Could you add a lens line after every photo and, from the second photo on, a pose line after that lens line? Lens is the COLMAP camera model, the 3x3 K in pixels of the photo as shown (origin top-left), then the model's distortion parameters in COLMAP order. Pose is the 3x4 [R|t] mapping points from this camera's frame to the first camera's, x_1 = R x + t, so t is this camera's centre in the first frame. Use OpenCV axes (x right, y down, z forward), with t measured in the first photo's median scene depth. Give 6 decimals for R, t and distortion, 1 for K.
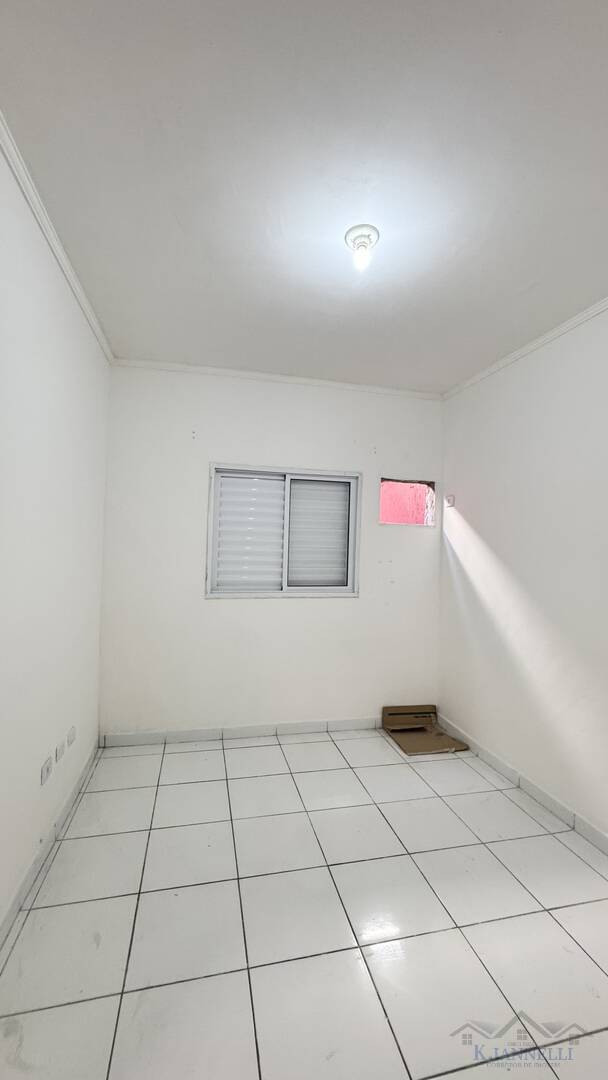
lens RADIAL K [[437.2, 0, 301.3], [0, 437.2, 545.8], [0, 0, 1]] dist [0.002940, 0.000431]
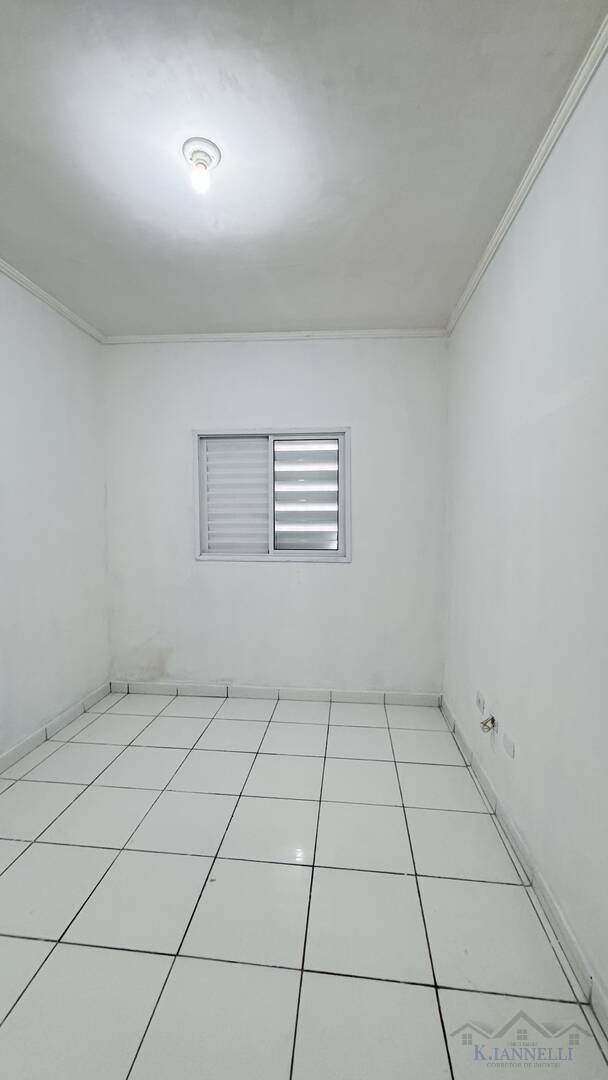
lens RADIAL K [[437.2, 0, 306.7], [0, 437.2, 535.4], [0, 0, 1]] dist [0.002940, 0.000431]
pose [[0.951237, 0.001387, -0.308458, 0.345261], [0.012990, 0.998923, 0.044552, 0.017972], [0.308188, -0.046386, 0.950194, 0.090824]]
